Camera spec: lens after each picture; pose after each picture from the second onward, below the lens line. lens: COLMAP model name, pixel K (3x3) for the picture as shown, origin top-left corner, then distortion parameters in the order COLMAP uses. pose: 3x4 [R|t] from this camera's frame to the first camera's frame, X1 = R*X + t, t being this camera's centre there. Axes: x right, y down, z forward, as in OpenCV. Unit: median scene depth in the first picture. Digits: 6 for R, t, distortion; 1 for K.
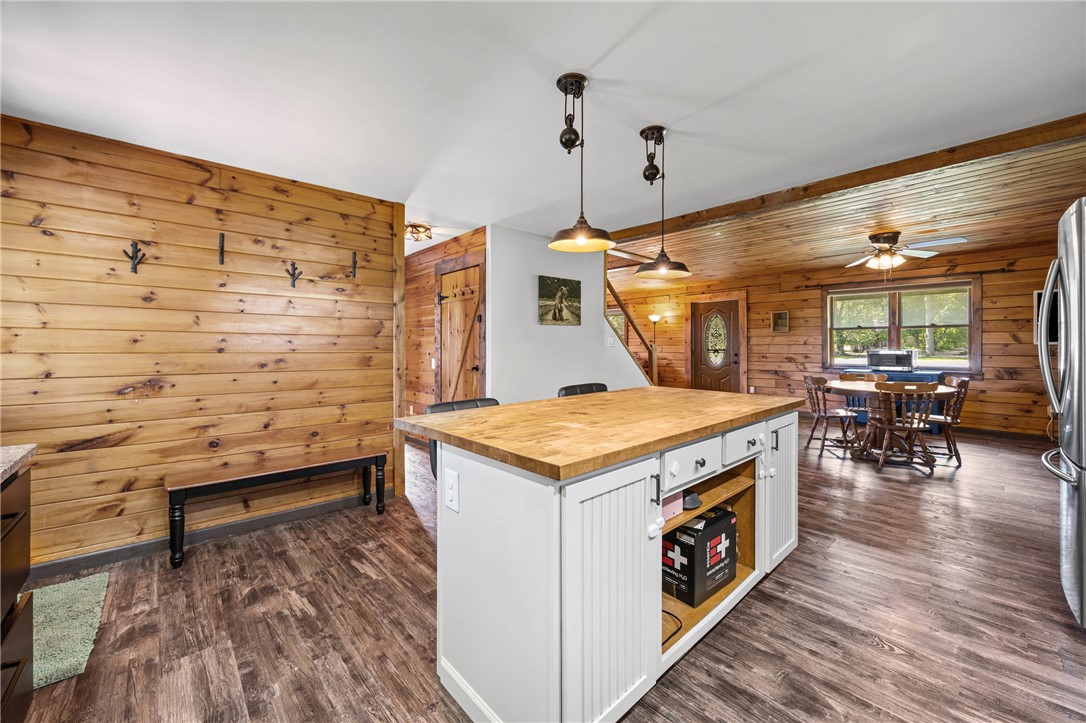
lens RADIAL K [[423.2, 0, 546.2], [0, 423.2, 343.2], [0, 0, 1]] dist [-0.001162, 0.000031]
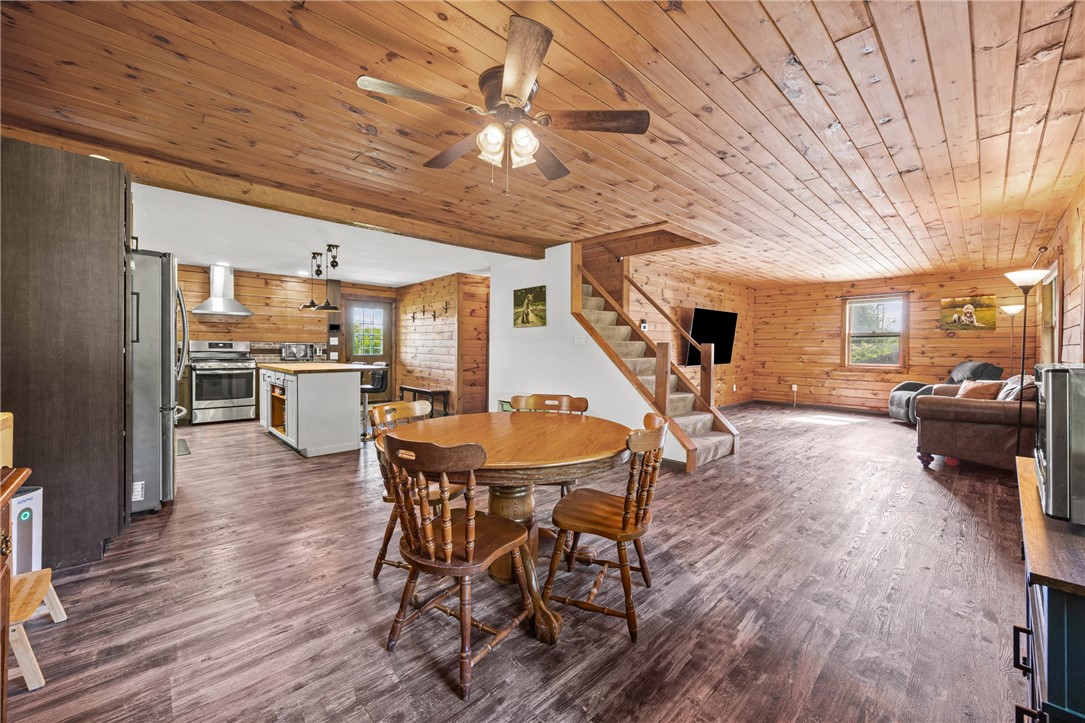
lens RADIAL K [[422.8, 0, 545.7], [0, 422.8, 343.2], [0, 0, 1]] dist [-0.001162, 0.000031]
pose [[0.015176, -0.004569, -0.999874, 2.002537], [0.001630, 0.999988, -0.004545, 0.013712], [0.999884, -0.001561, 0.015183, 1.680750]]
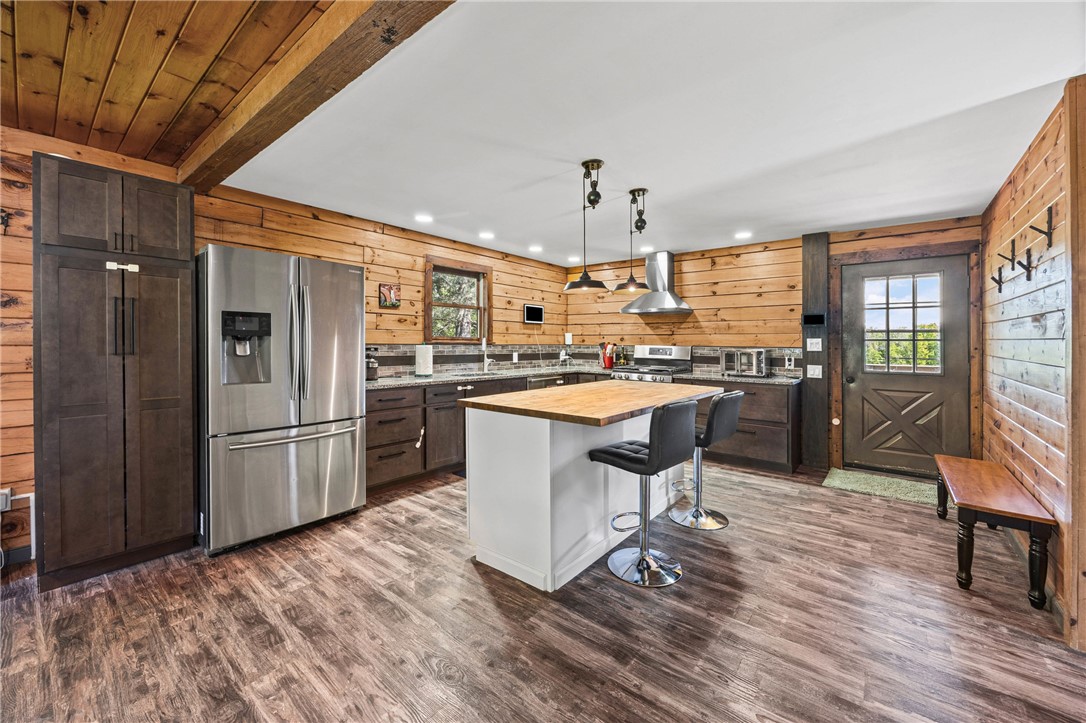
lens RADIAL K [[423.2, 0, 546.2], [0, 423.2, 343.2], [0, 0, 1]] dist [-0.001162, 0.000031]
pose [[-0.989193, -0.000224, -0.146620, 0.440157], [0.001047, 0.999963, -0.008594, -0.007247], [0.146616, -0.008654, -0.989156, 1.705157]]
